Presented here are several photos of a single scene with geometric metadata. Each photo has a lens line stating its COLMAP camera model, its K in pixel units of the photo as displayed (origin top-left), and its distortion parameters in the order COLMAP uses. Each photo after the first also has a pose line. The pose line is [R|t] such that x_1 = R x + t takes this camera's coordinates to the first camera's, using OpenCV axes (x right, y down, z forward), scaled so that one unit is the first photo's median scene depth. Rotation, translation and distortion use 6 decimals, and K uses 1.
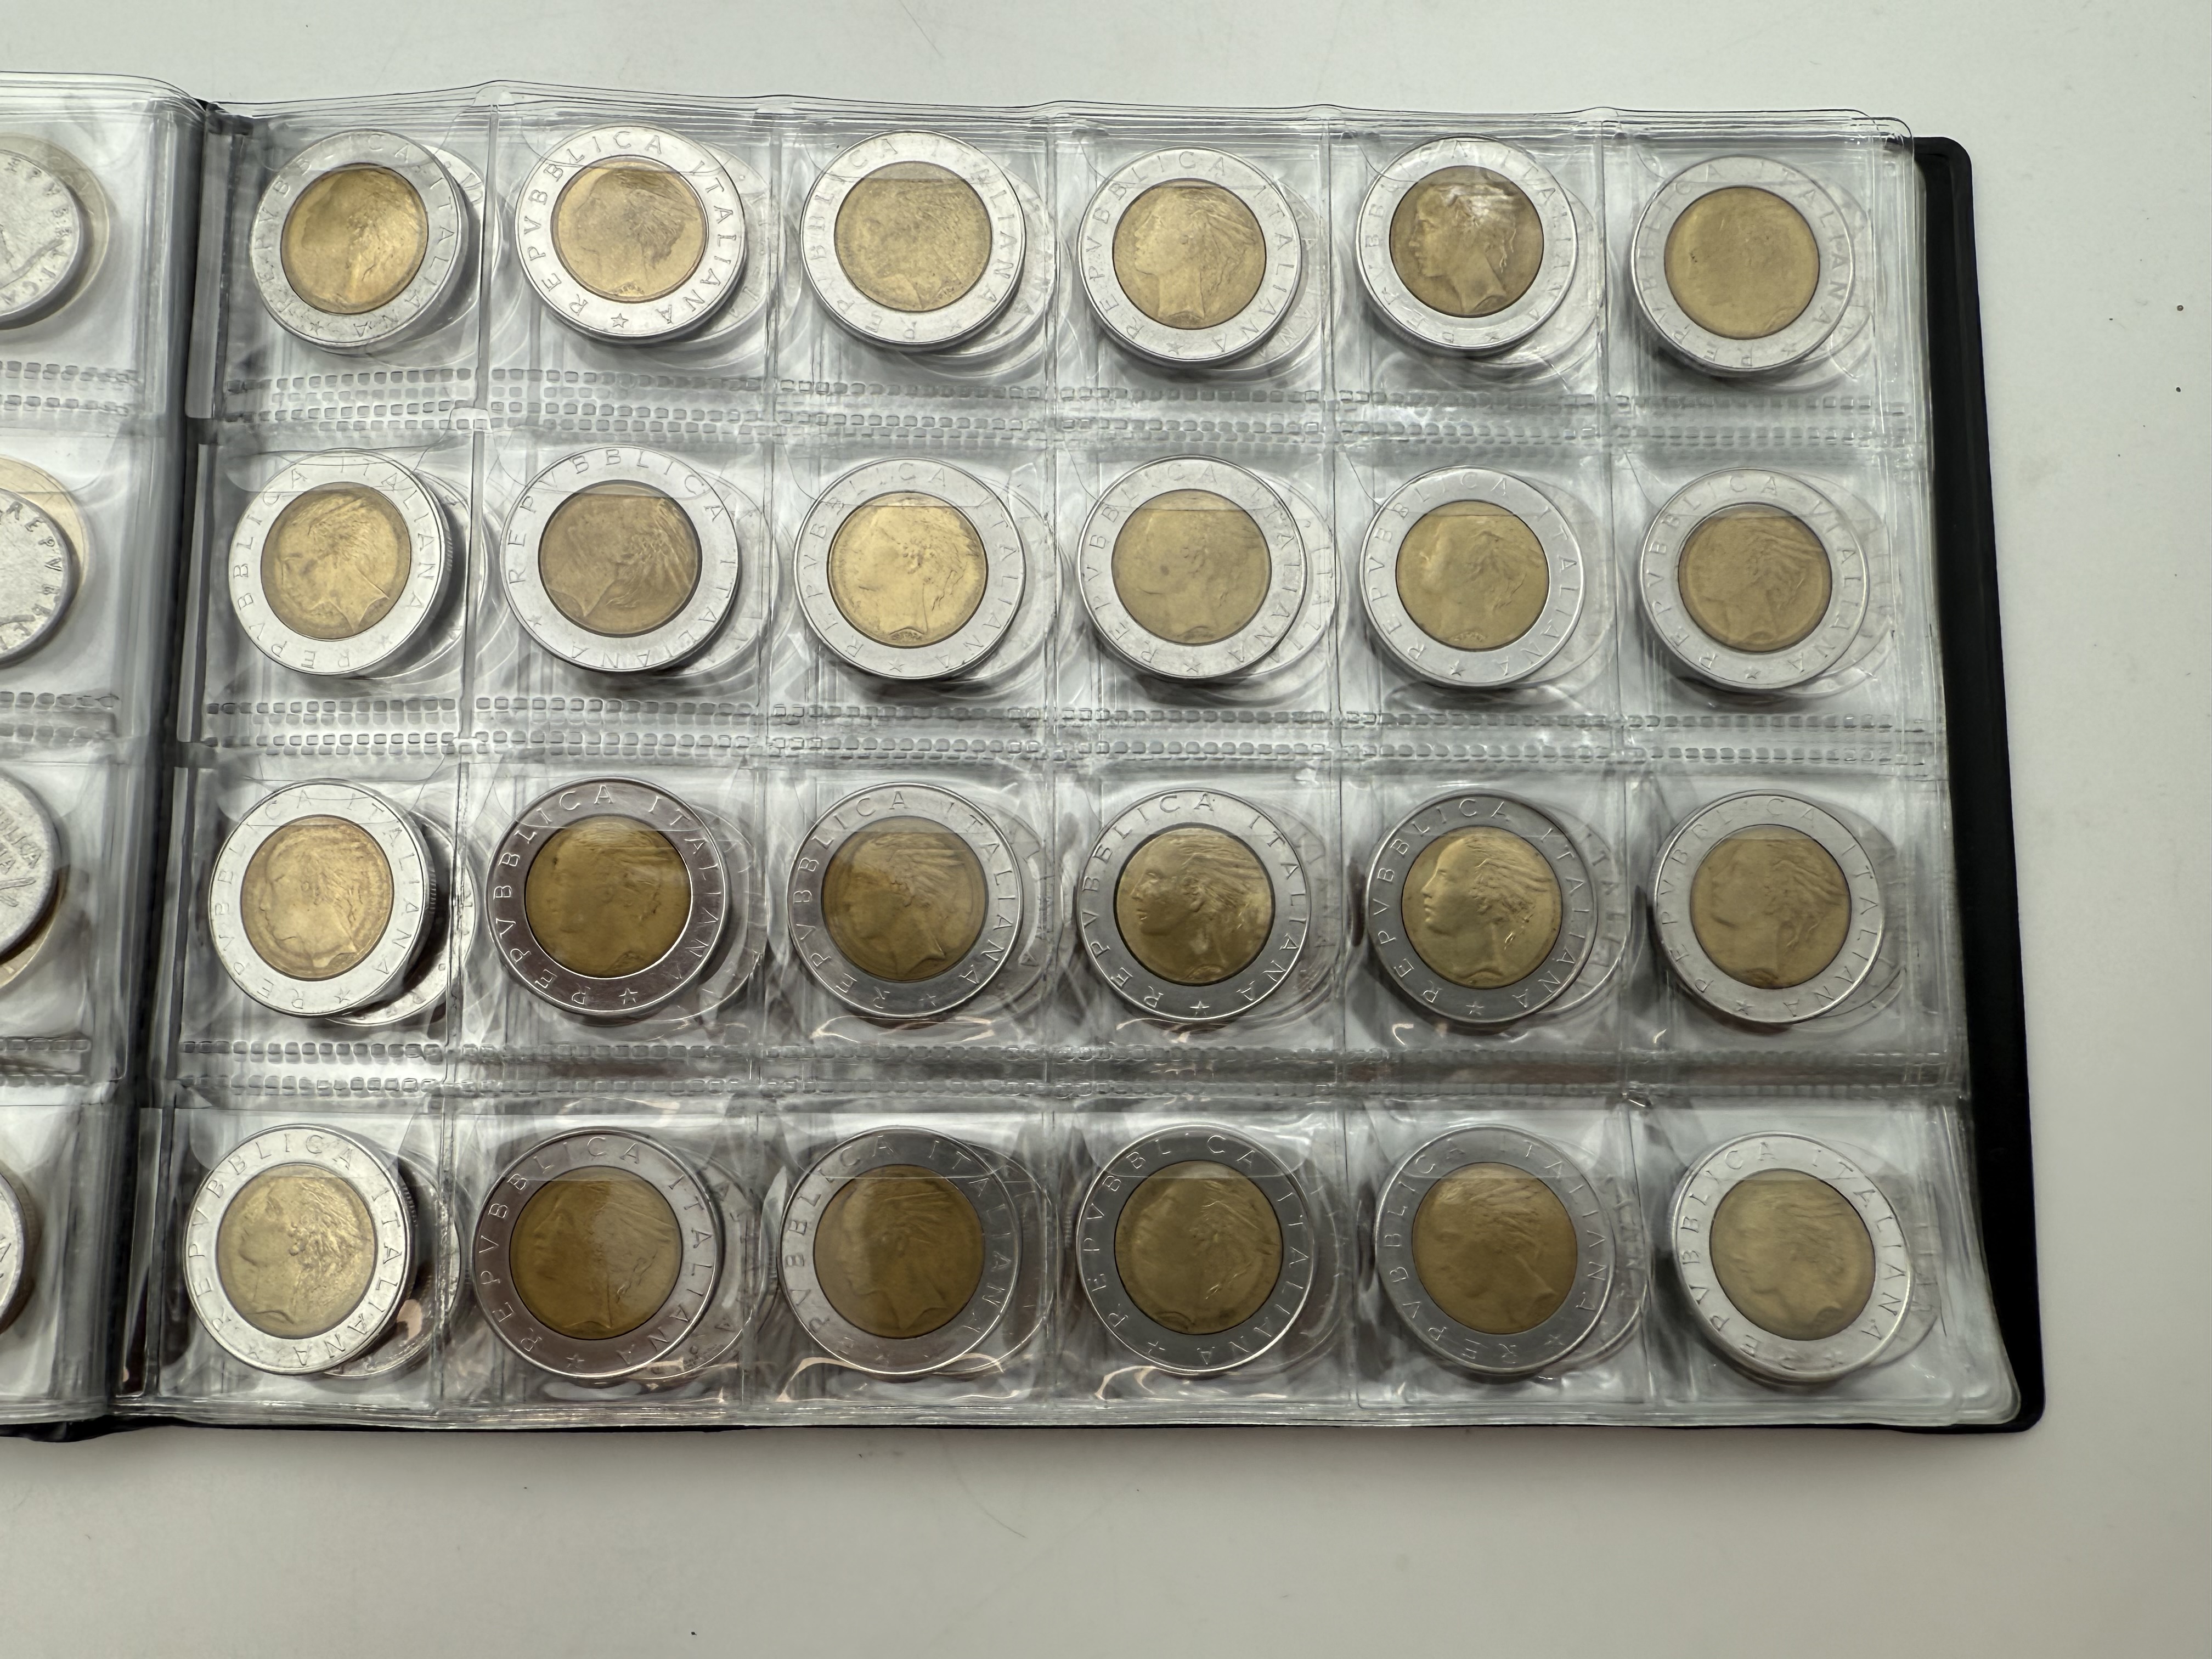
lens RADIAL K [[1517.2, 0, 1096.2], [0, 1517.2, 825.4], [0, 0, 1]] dist [0.001592, -0.002891]
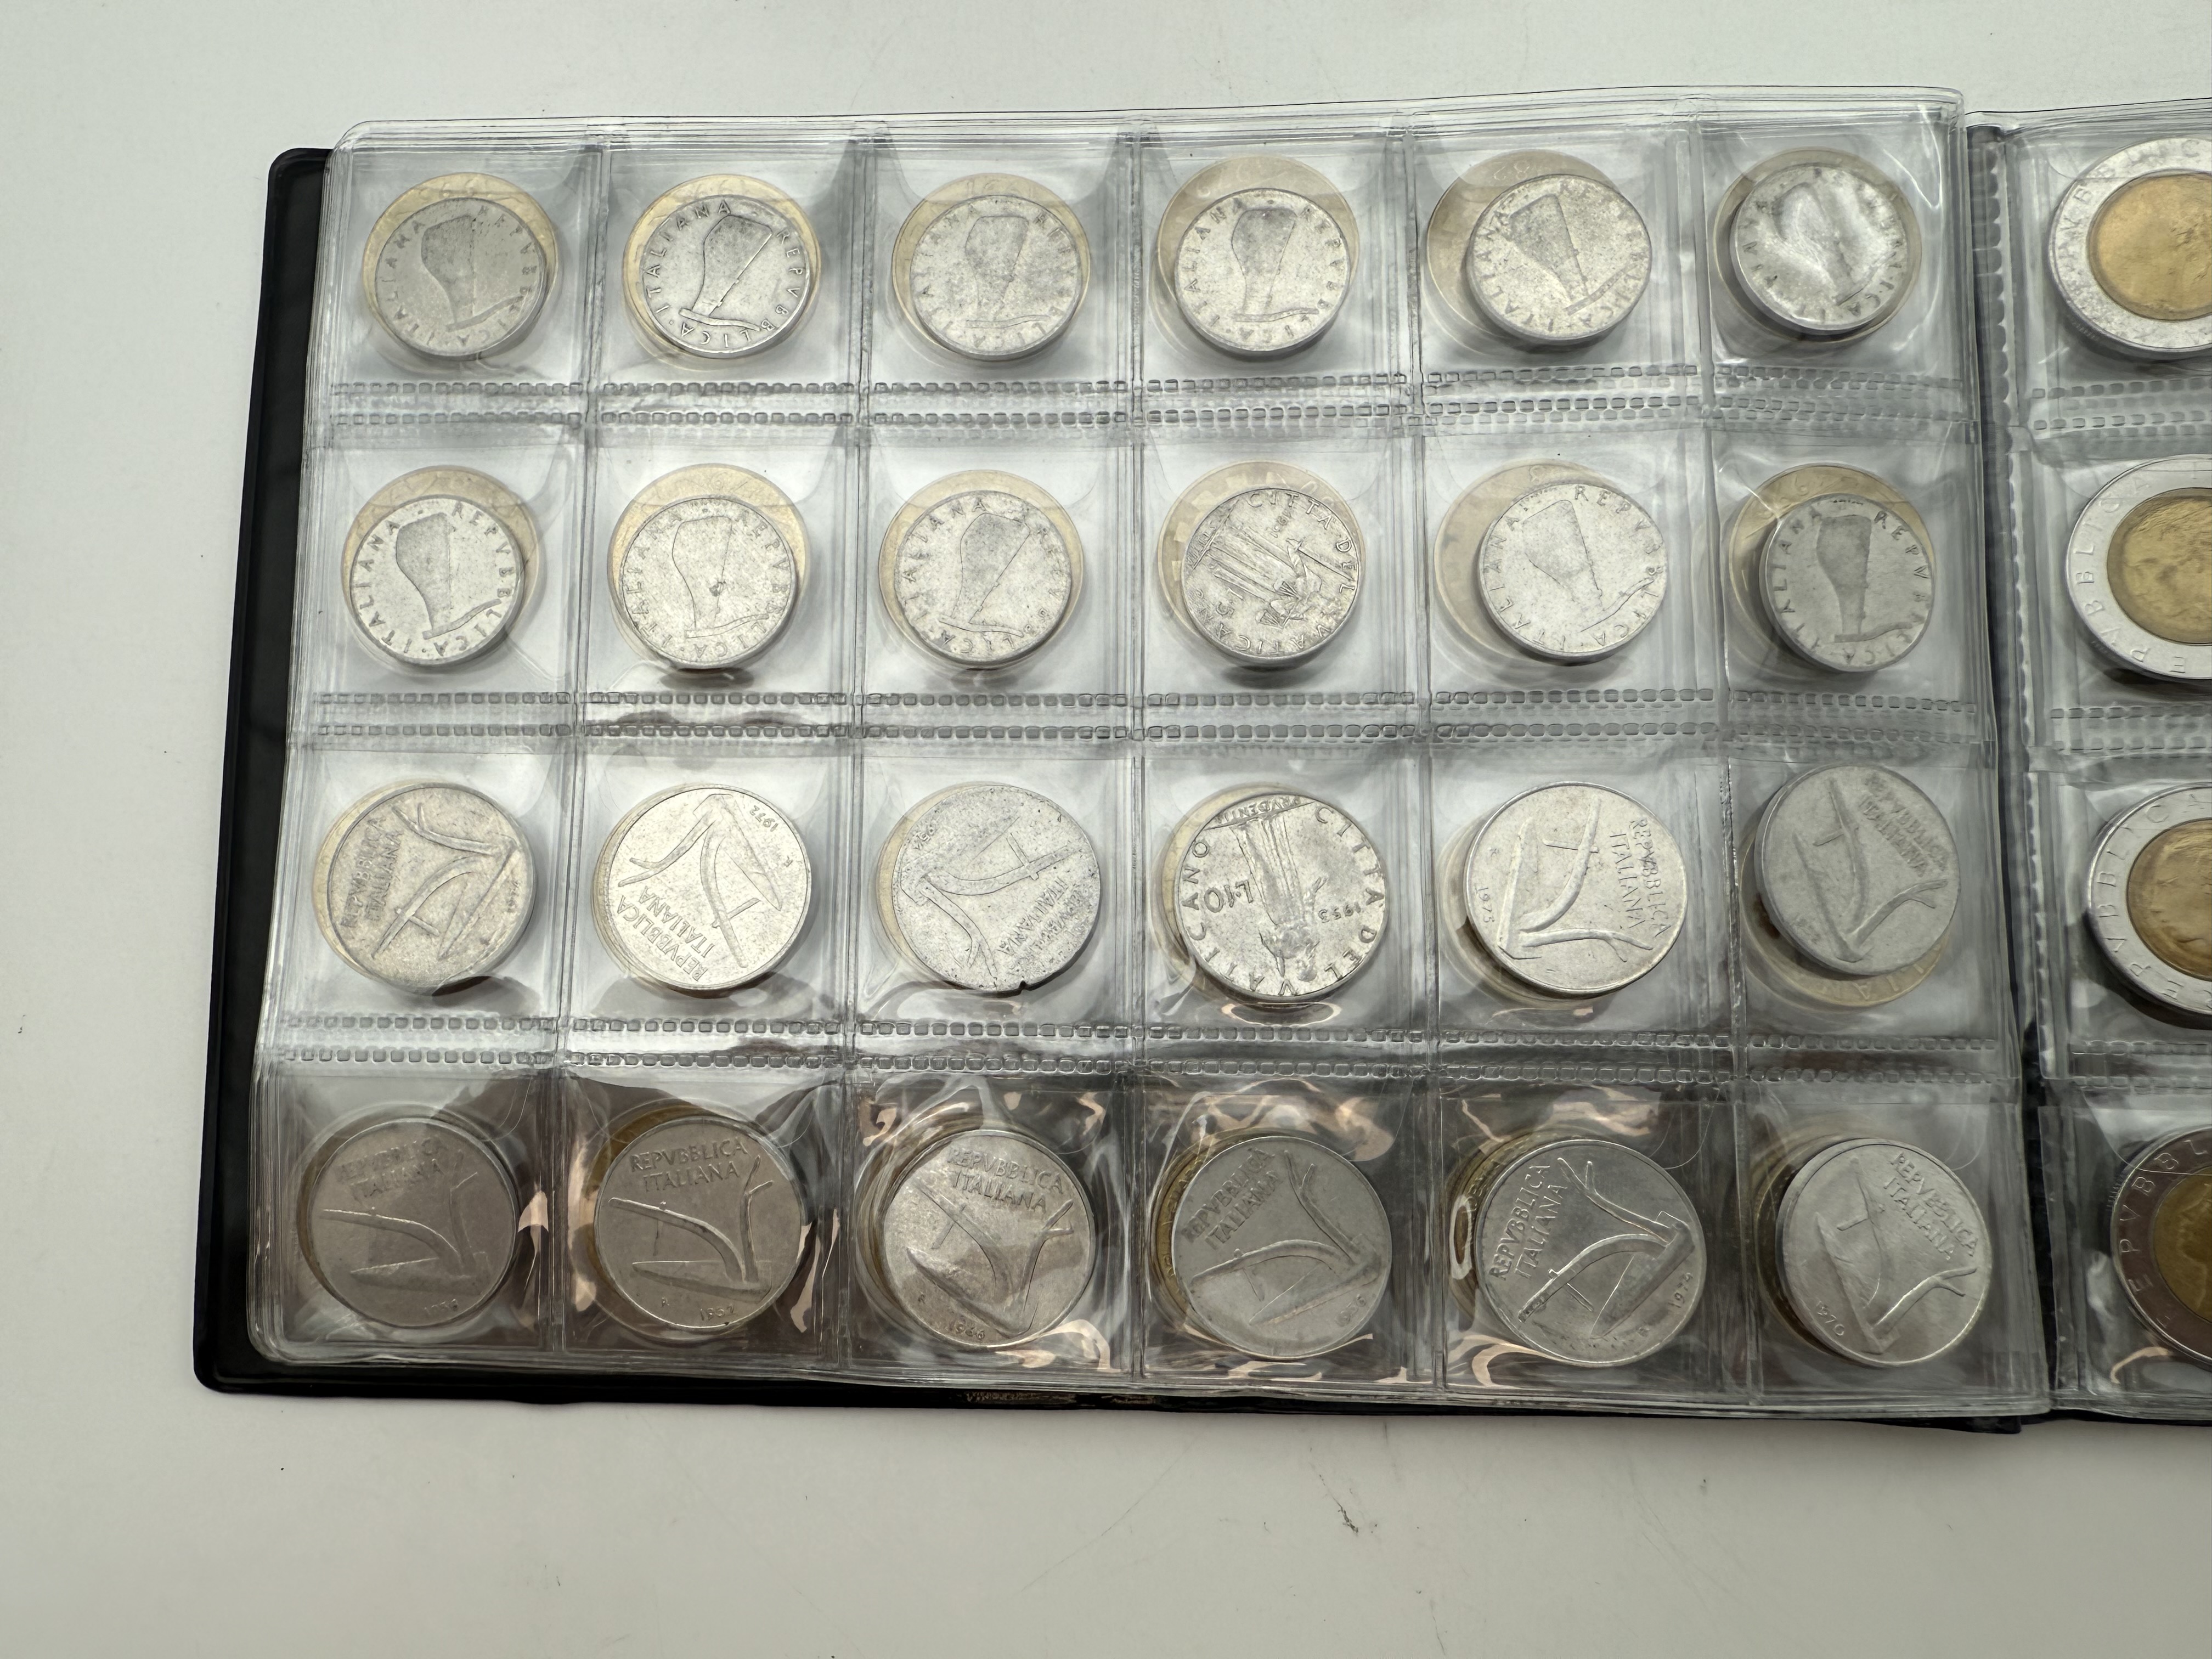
lens RADIAL K [[1517.2, 0, 1008.6], [0, 1517.2, 831.2], [0, 0, 1]] dist [0.001592, -0.002891]
pose [[0.998296, 0.003411, -0.058253, -0.673274], [-0.002875, 0.999953, 0.009285, -0.003035], [0.058282, -0.009102, 0.998259, -0.029332]]
